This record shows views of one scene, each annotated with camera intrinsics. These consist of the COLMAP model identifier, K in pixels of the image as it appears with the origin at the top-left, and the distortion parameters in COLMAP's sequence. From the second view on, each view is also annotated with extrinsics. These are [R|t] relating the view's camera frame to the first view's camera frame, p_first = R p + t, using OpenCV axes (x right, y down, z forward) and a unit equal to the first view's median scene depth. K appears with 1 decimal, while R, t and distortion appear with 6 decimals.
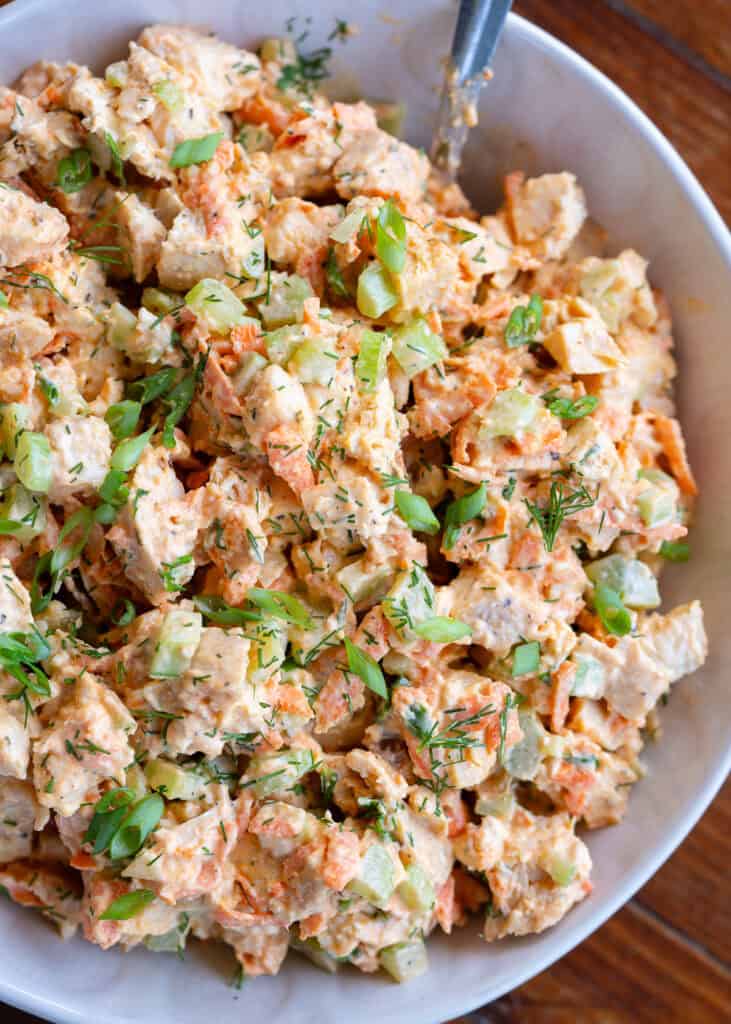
lens RADIAL K [[2760.4, 0, 367.8], [0, 2760.4, 511.2], [0, 0, 1]] dist [-0.123520, 0.000000]
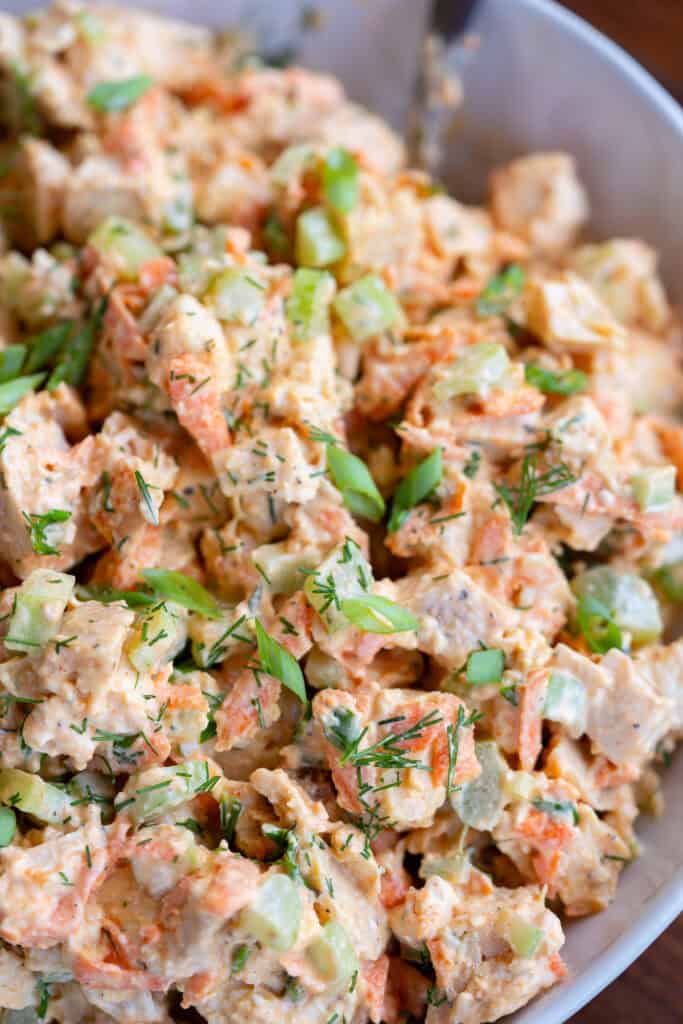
lens RADIAL K [[2851.6, 0, 339.1], [0, 2851.6, 512.7], [0, 0, 1]] dist [-0.169708, 0.000000]
pose [[0.997879, 0.027998, -0.058763, 0.062117], [-0.041211, 0.970534, -0.237415, 0.205856], [0.050384, 0.239333, 0.969629, 0.193718]]
